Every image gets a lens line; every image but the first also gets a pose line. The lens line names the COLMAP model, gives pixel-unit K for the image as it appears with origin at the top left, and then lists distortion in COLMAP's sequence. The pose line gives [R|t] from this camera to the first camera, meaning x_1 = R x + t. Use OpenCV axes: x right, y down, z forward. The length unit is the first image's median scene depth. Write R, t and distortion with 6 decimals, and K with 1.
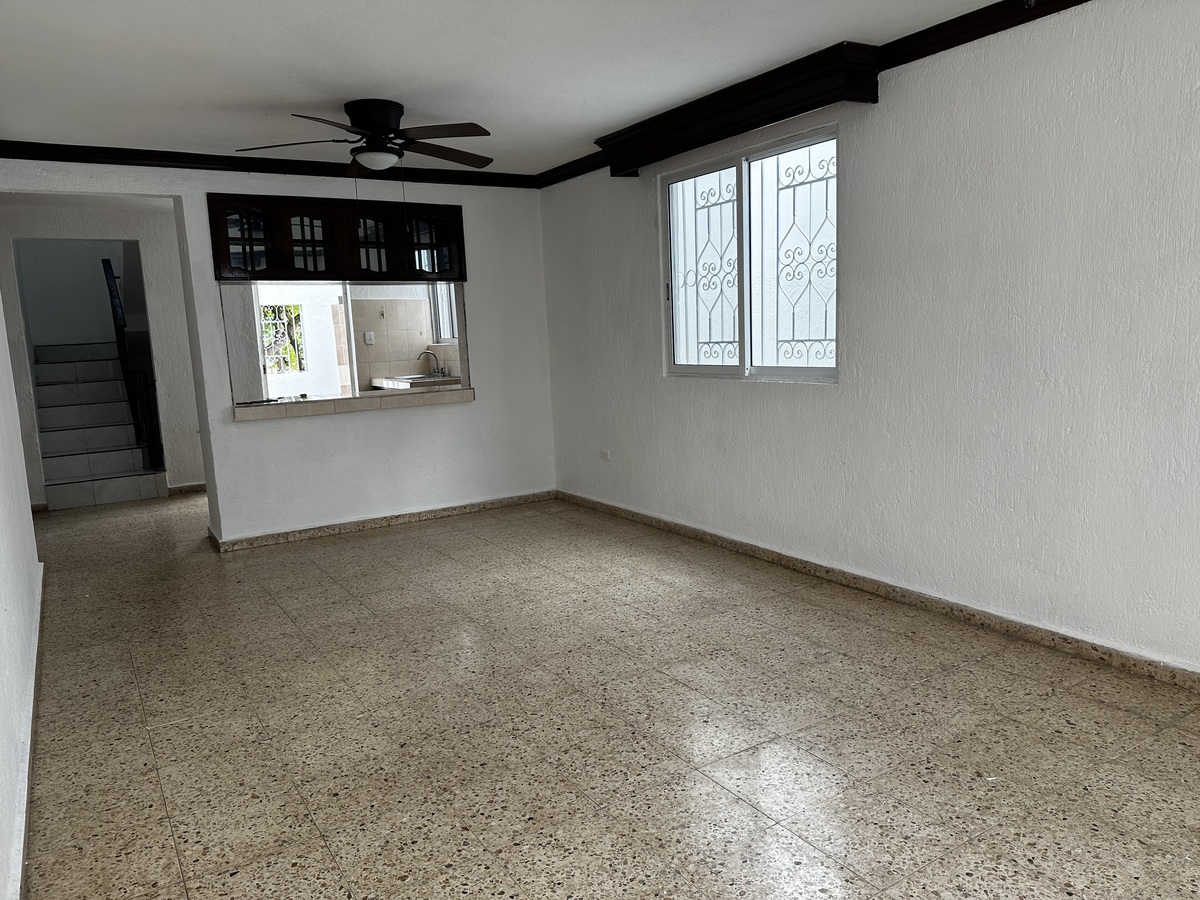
lens RADIAL K [[863.5, 0, 595.8], [0, 863.5, 449.5], [0, 0, 1]] dist [0.007783, -0.003383]
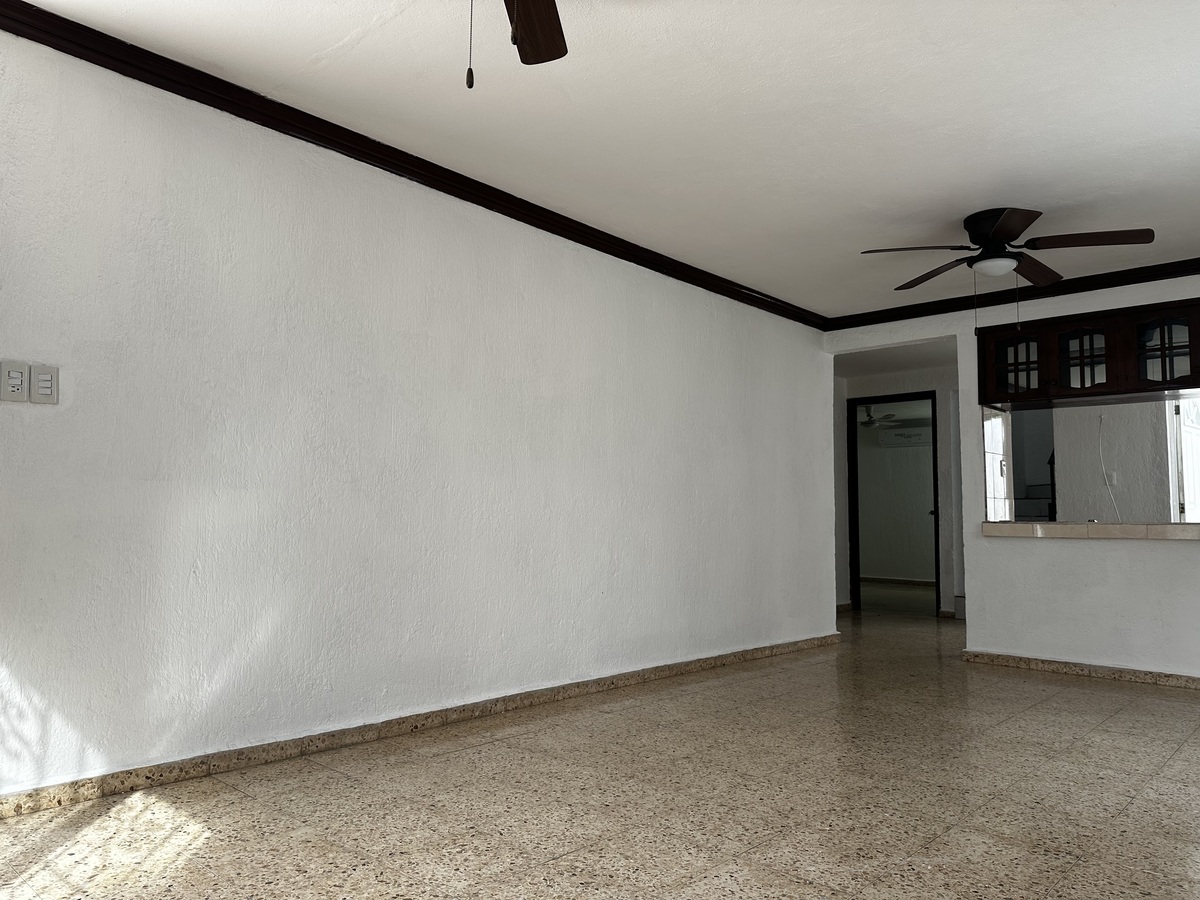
lens RADIAL K [[863.5, 0, 590.6], [0, 863.5, 446.7], [0, 0, 1]] dist [0.007783, -0.003383]
pose [[0.242016, -0.035846, -0.969610, 0.477468], [-0.164938, 0.983253, -0.077519, 0.020163], [0.956150, 0.178686, 0.232051, 0.278084]]
